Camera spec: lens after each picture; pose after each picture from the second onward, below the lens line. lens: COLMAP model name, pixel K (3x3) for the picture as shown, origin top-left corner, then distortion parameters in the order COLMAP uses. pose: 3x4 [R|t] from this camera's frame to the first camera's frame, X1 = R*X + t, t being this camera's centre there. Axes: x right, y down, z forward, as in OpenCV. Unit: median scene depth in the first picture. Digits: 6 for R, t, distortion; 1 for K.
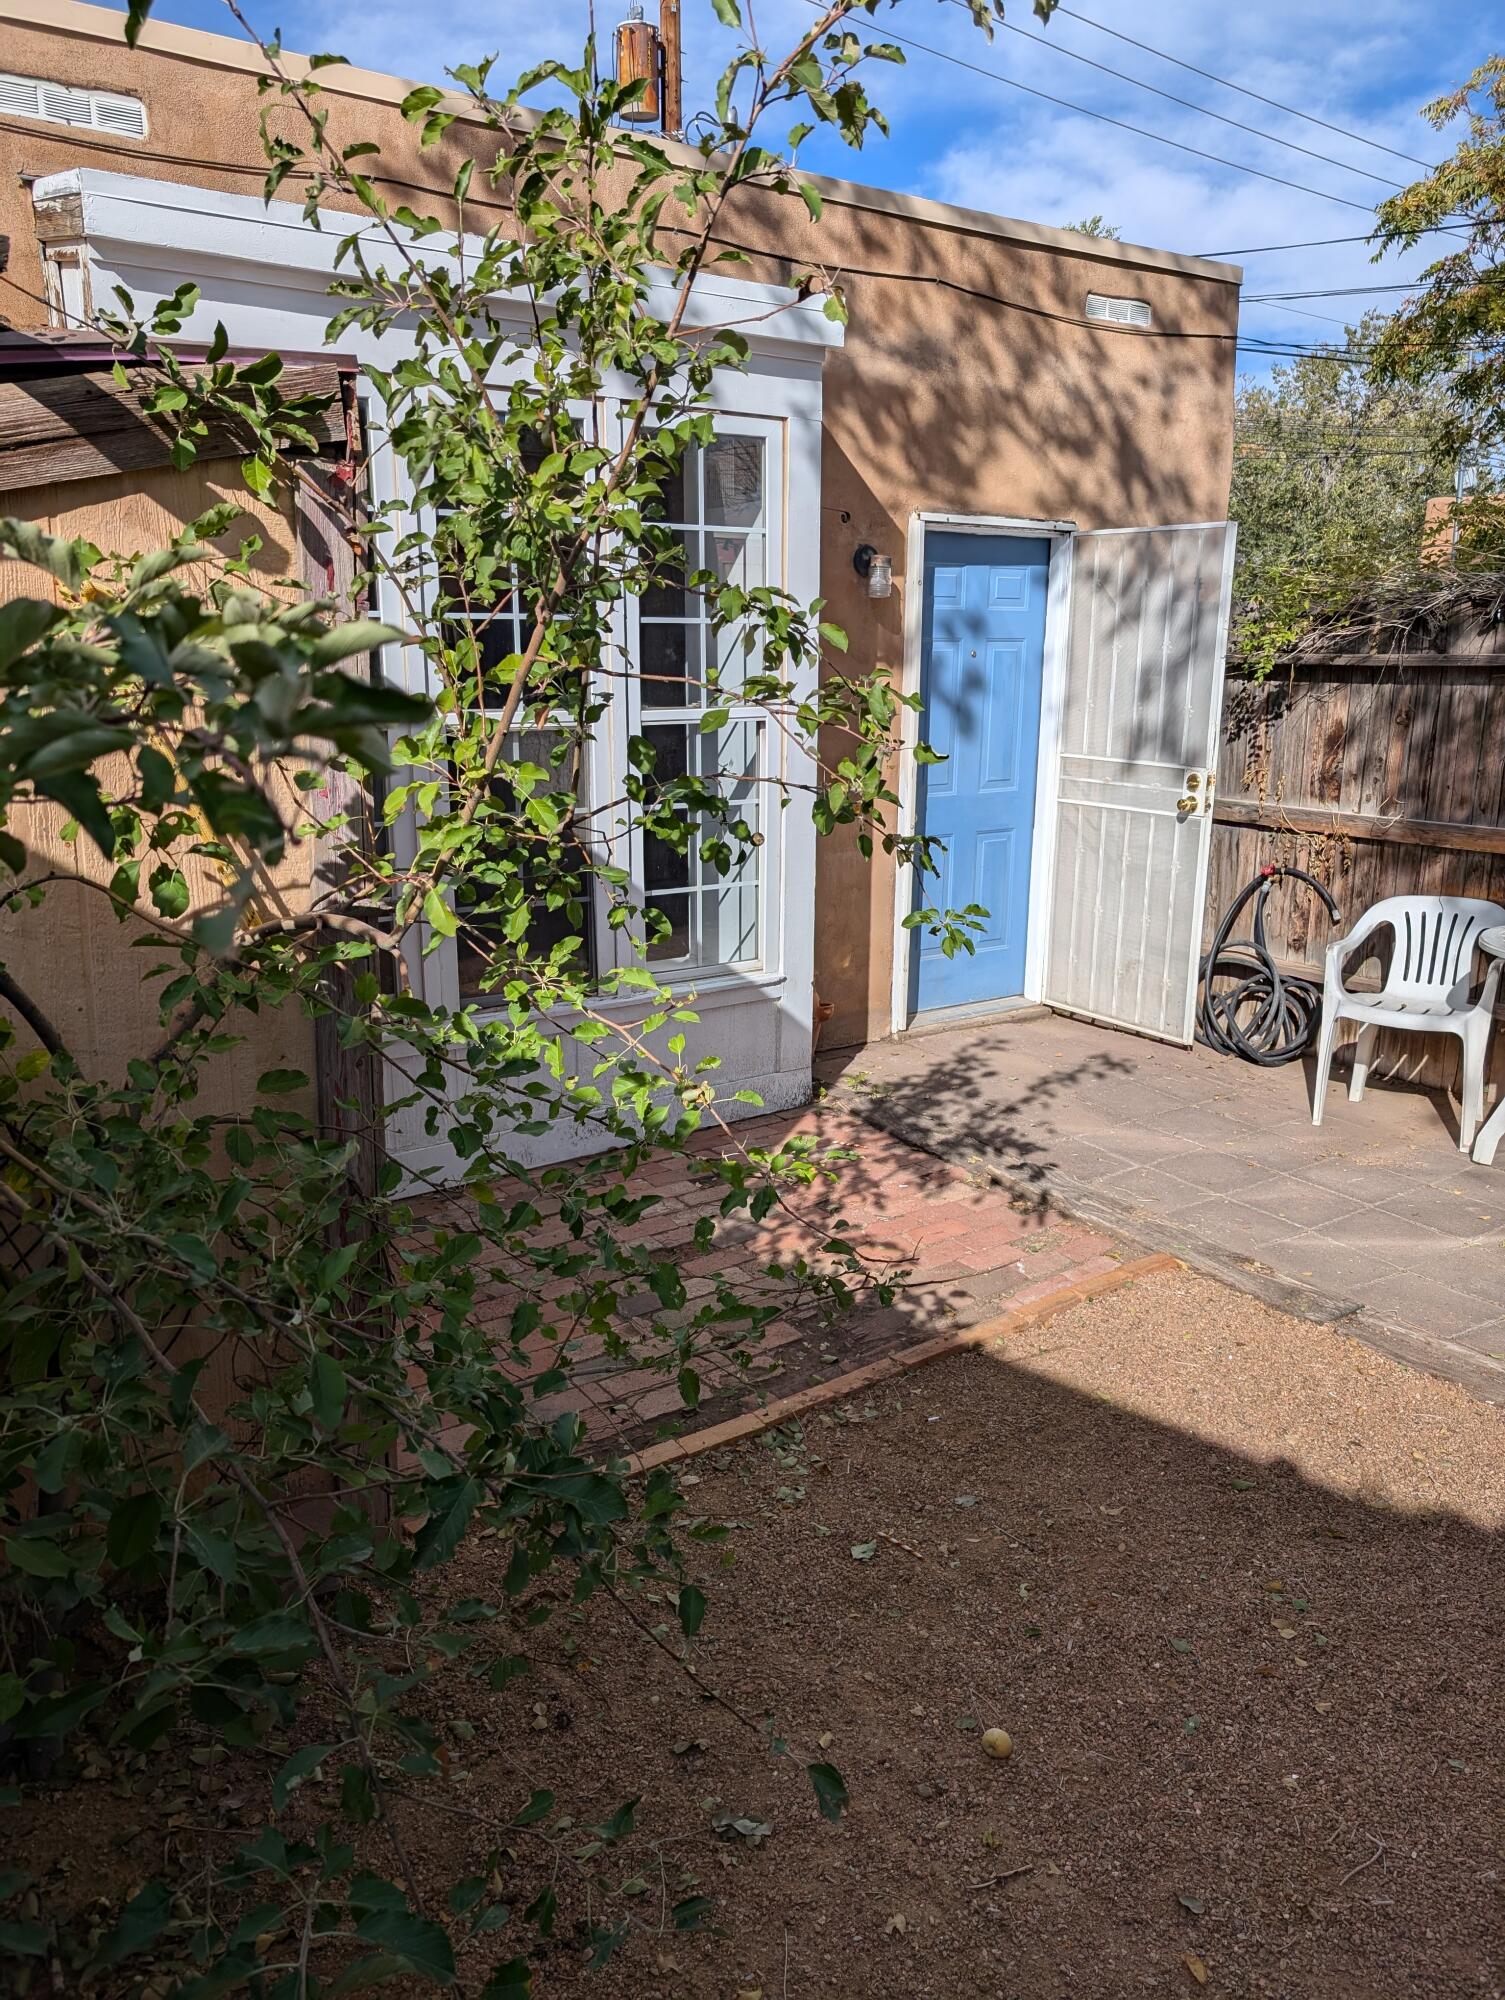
lens RADIAL K [[1429.8, 0, 747.3], [0, 1429.8, 1009.3], [0, 0, 1]] dist [0.045818, -0.040450]
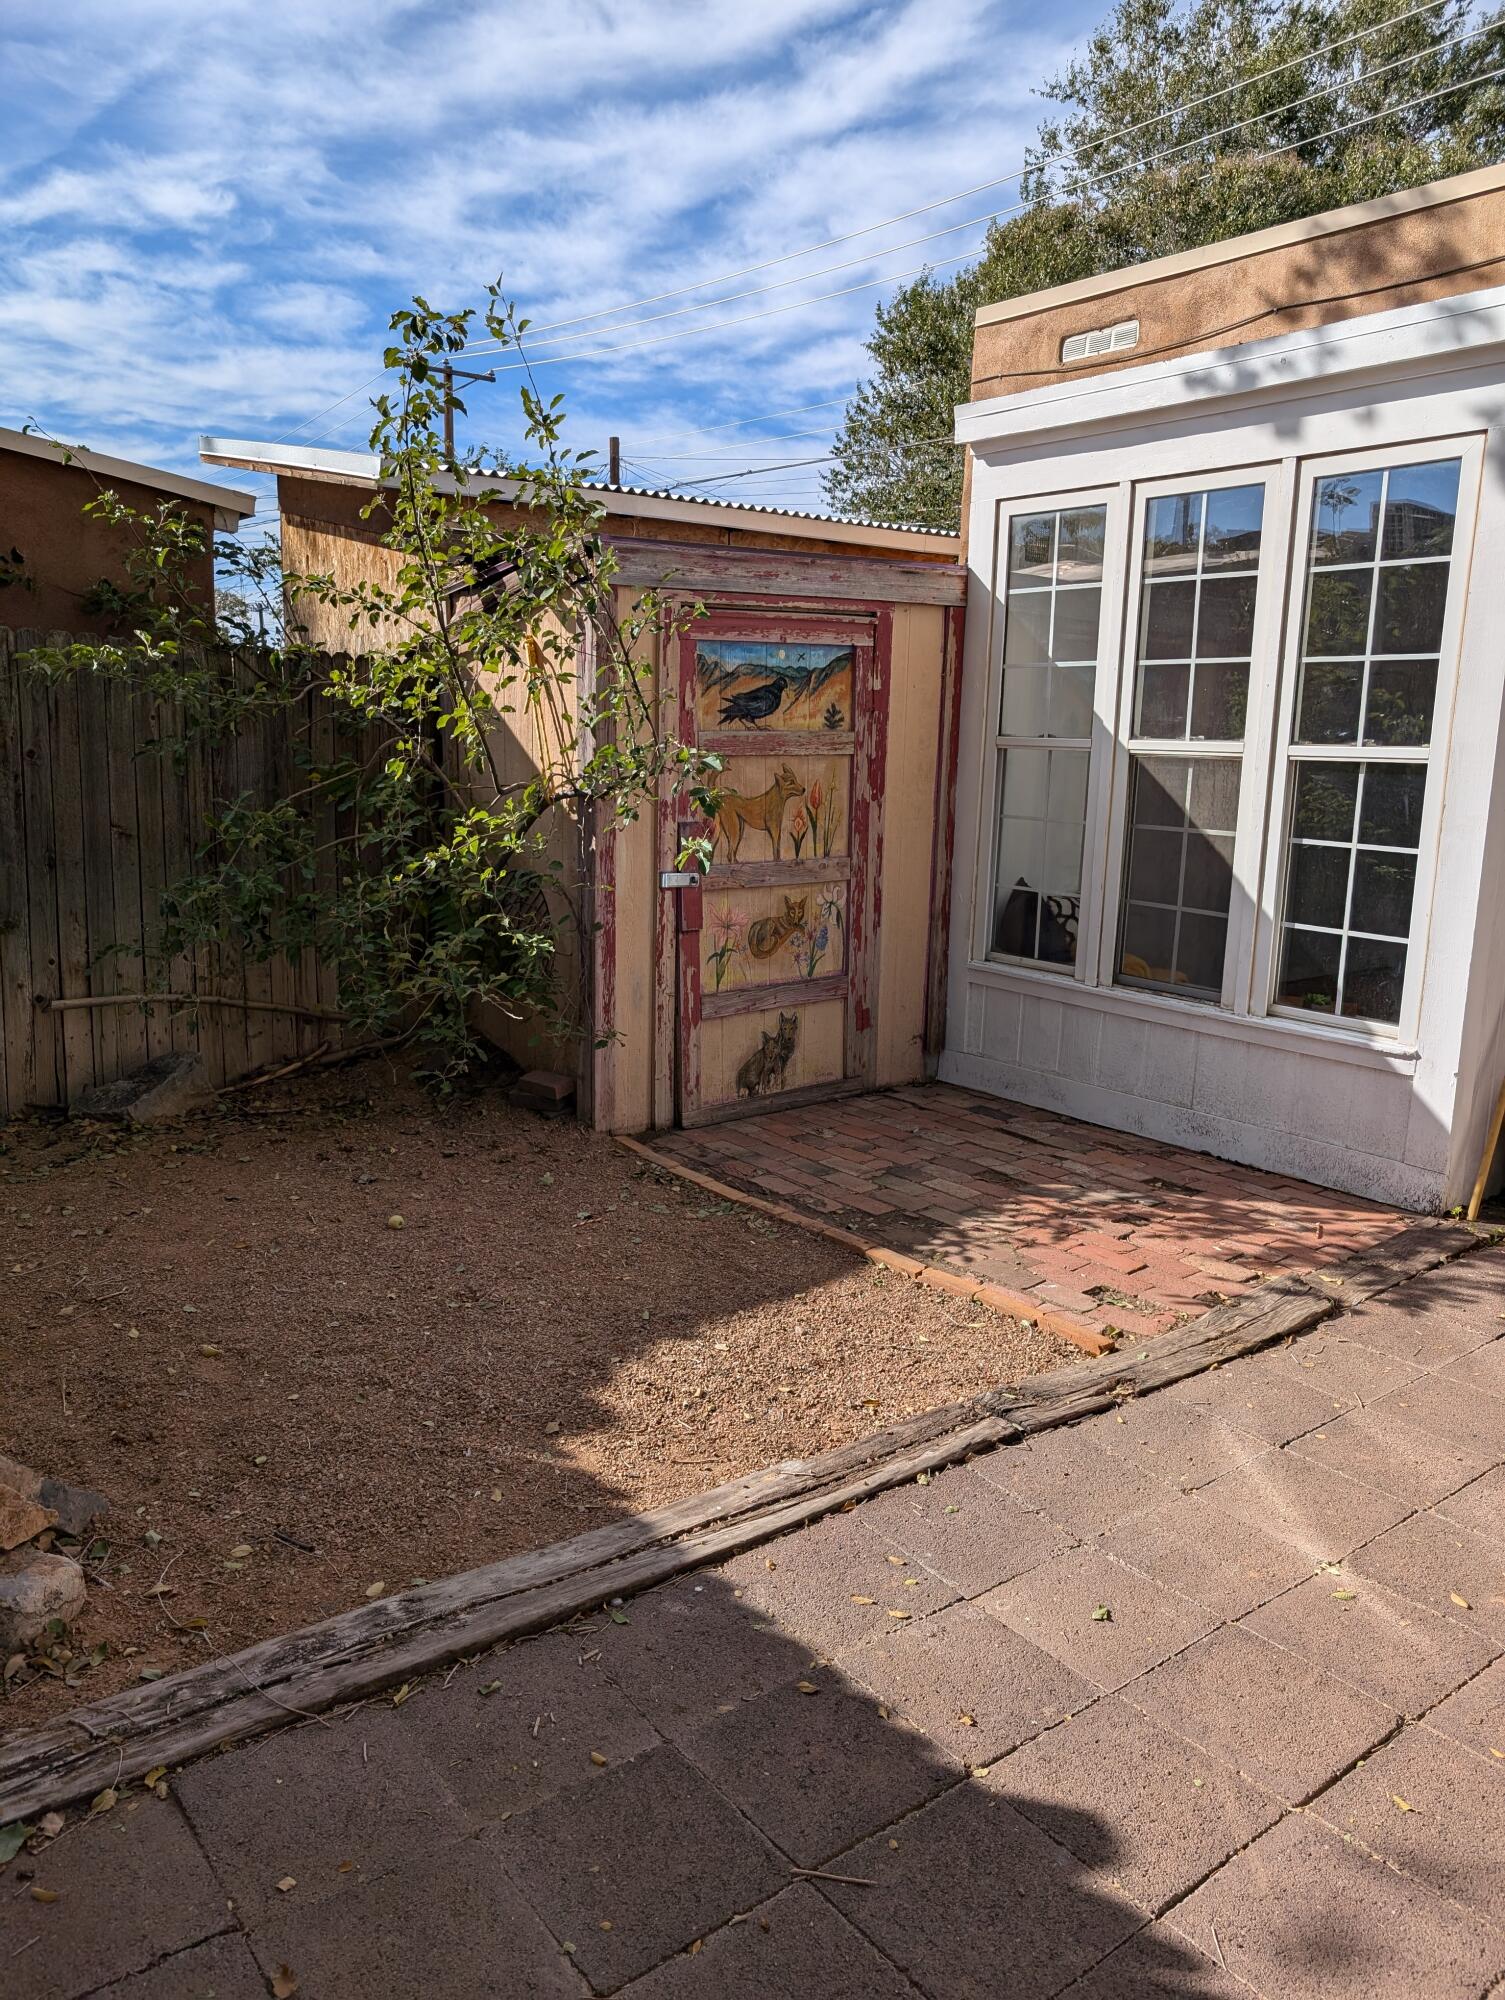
lens RADIAL K [[1418.9, 0, 752.5], [0, 1418.9, 1000.0], [0, 0, 1]] dist [0.020094, -0.006881]
pose [[0.046462, 0.184686, -0.981699, 0.947051], [-0.262852, 0.950387, 0.166355, -0.100770], [0.963717, 0.250312, 0.092702, 0.566026]]
